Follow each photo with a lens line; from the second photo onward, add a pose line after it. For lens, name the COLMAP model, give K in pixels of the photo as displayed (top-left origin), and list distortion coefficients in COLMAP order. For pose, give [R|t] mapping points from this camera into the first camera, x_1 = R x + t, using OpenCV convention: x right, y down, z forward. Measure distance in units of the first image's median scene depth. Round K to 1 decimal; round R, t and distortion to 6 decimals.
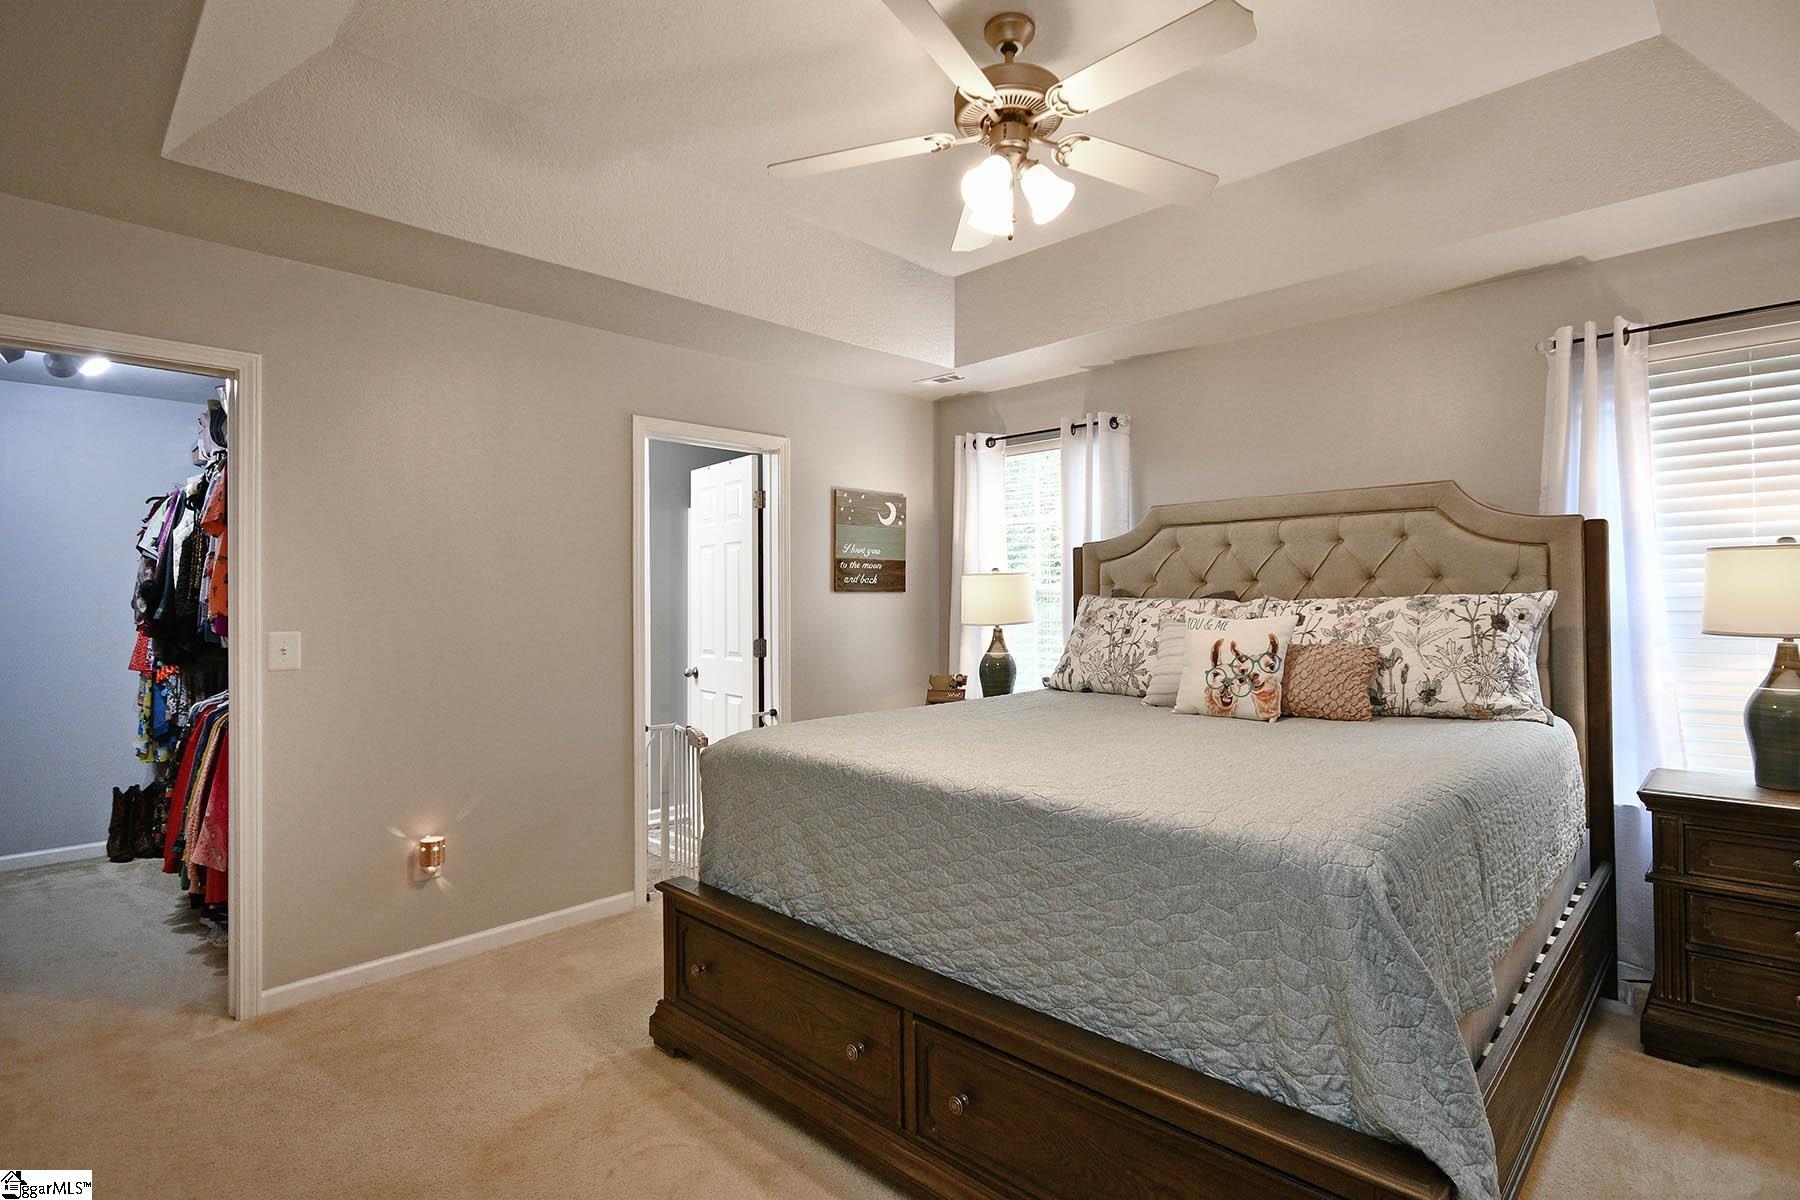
lens RADIAL K [[894.2, 0, 907.6], [0, 894.2, 587.9], [0, 0, 1]] dist [0.004974, 0.000312]
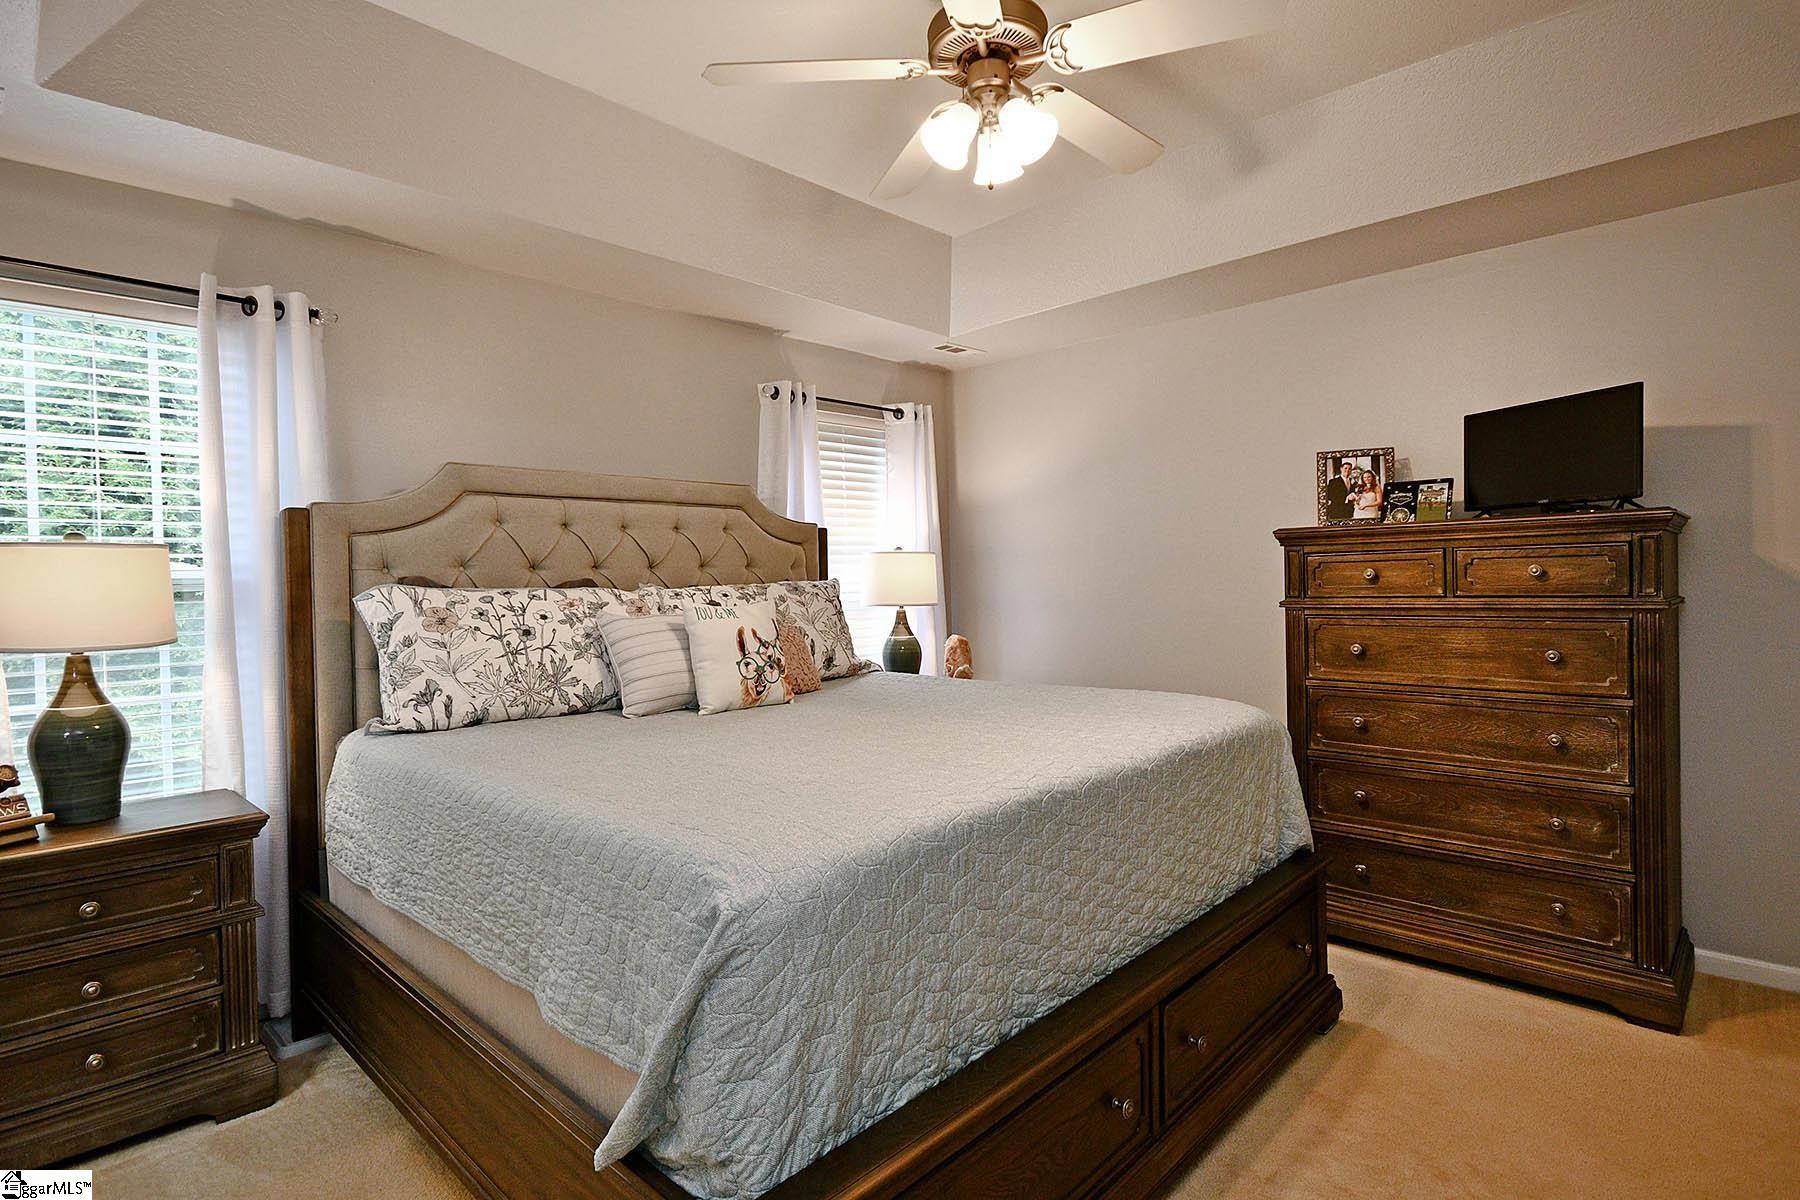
lens RADIAL K [[894.2, 0, 907.6], [0, 894.2, 606.6], [0, 0, 1]] dist [0.004974, 0.000312]
pose [[-0.012688, -0.021304, 0.999693, -0.582711], [0.006600, 0.999749, 0.021389, 0.016103], [-0.999898, 0.006869, -0.012545, 0.814313]]
